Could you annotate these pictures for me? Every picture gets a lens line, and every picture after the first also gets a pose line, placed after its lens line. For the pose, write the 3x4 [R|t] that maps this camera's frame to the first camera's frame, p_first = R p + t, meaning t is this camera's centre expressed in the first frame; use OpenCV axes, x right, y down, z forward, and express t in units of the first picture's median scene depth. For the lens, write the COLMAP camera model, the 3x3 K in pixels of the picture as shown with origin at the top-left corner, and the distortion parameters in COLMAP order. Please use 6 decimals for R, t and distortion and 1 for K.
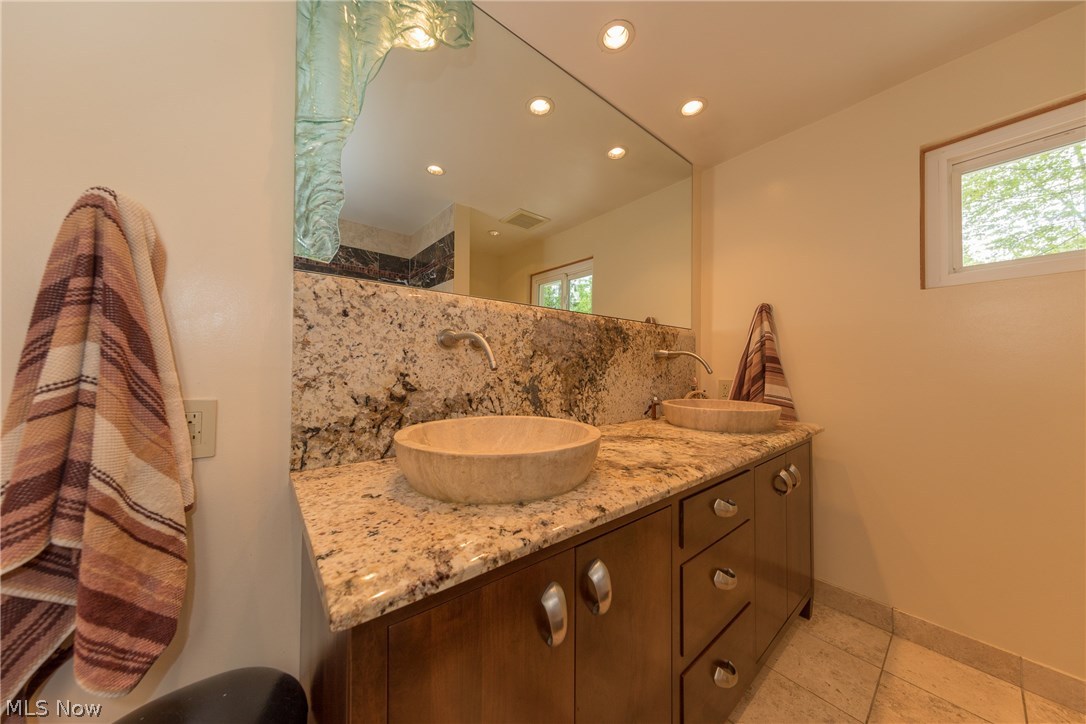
lens RADIAL K [[344.0, 0, 550.7], [0, 344.0, 363.0], [0, 0, 1]] dist [0.006106, -0.000492]
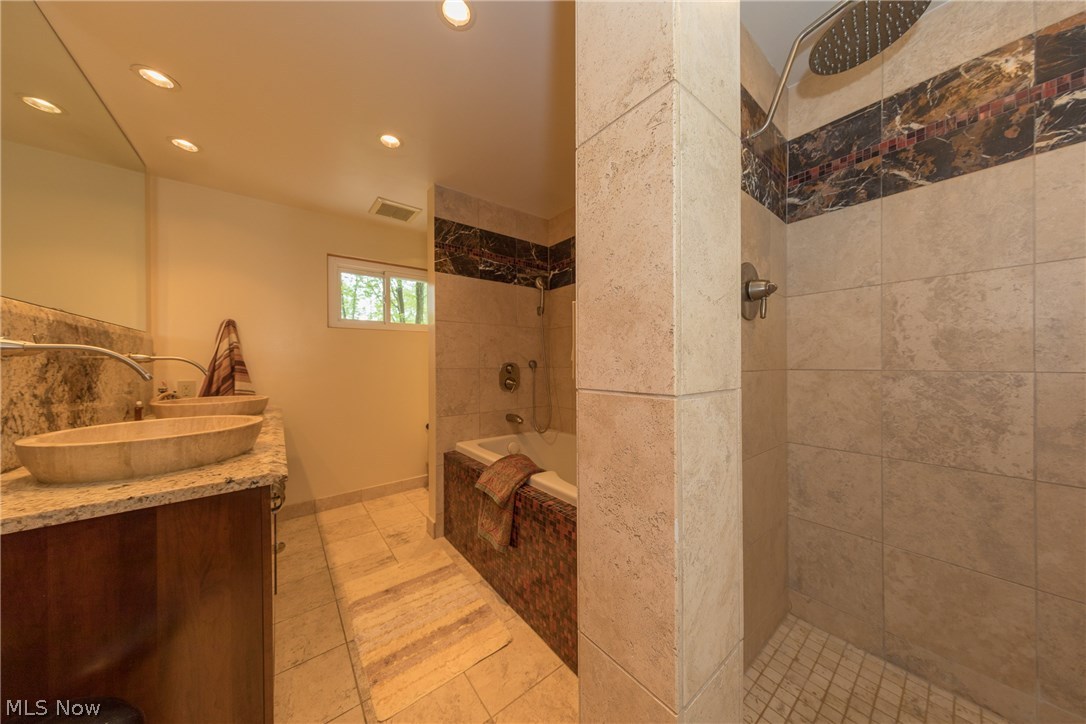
lens RADIAL K [[344.0, 0, 551.9], [0, 344.0, 362.6], [0, 0, 1]] dist [0.006106, -0.000492]
pose [[0.006274, -0.005981, 0.999962, -0.836218], [-0.008047, 0.999949, 0.006031, -0.037048], [-0.999948, -0.008084, 0.006225, -0.260615]]
